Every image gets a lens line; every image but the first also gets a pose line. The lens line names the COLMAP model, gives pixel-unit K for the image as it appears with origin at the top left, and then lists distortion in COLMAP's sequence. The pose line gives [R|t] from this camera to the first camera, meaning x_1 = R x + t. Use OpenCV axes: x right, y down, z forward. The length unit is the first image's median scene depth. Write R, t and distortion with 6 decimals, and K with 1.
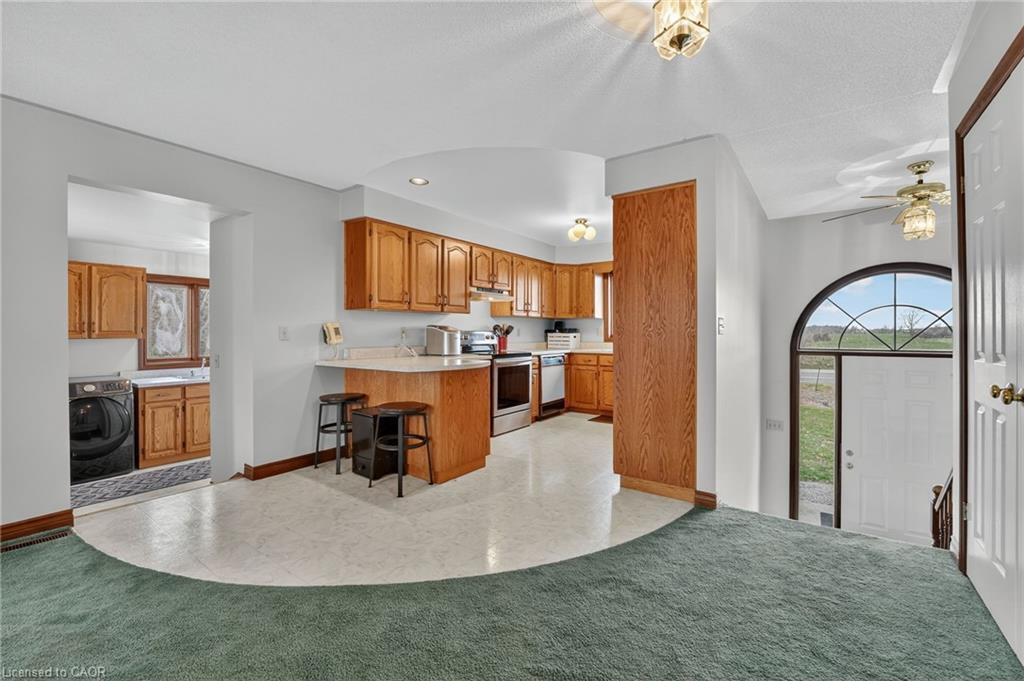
lens RADIAL K [[448.5, 0, 511.7], [0, 448.5, 331.8], [0, 0, 1]] dist [-0.016467, 0.000589]
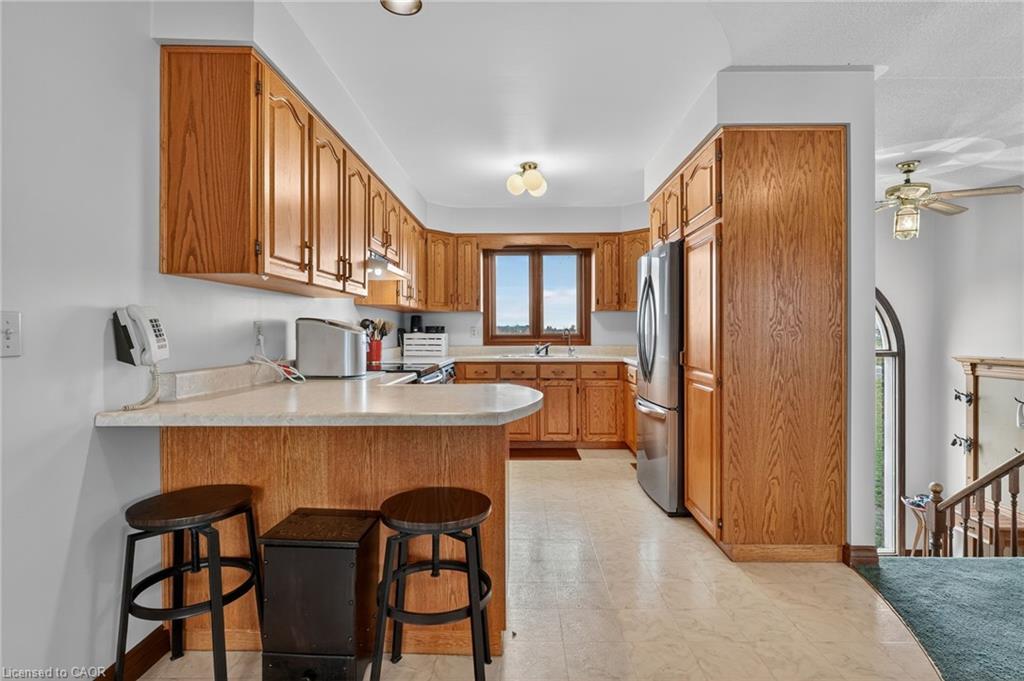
lens RADIAL K [[525.9, 0, 512.6], [0, 525.9, 331.7], [0, 0, 1]] dist [-0.003362, 0.000571]
pose [[0.808146, 0.000140, 0.588982, -0.294985], [0.000026, 1.000000, -0.000274, 0.001053], [-0.588982, 0.000236, 0.808146, 0.337898]]
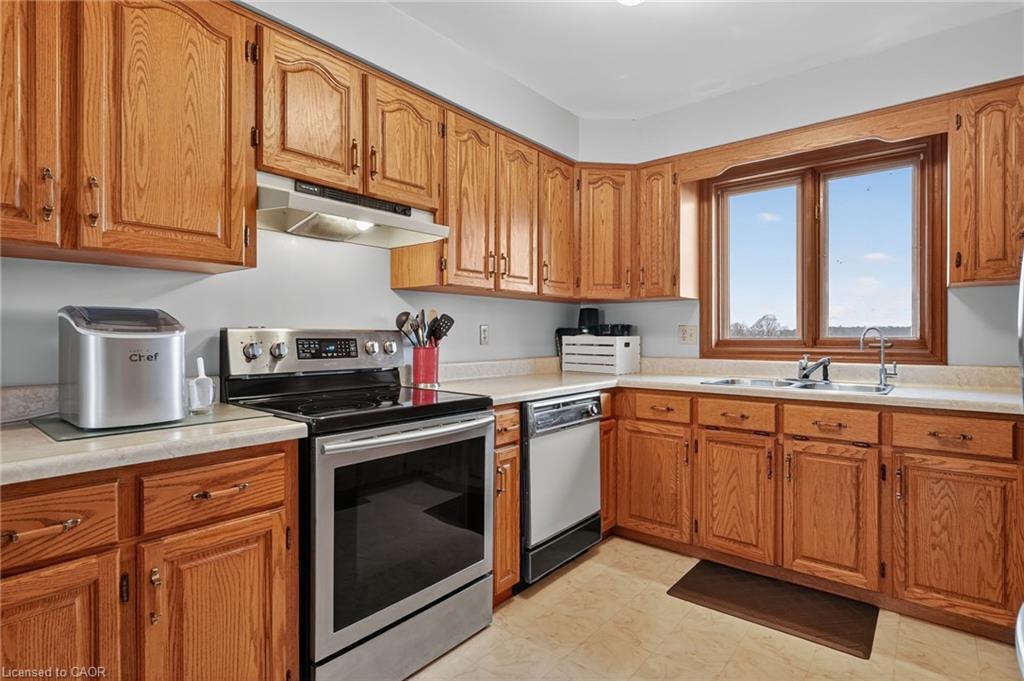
lens RADIAL K [[494.3, 0, 516.6], [0, 494.3, 341.0], [0, 0, 1]] dist [-0.031094, 0.001605]
pose [[0.997856, 0.000662, -0.065446, 0.081231], [0.000230, 0.999907, 0.013622, 0.001770], [0.065449, -0.013608, 0.997763, 0.634640]]
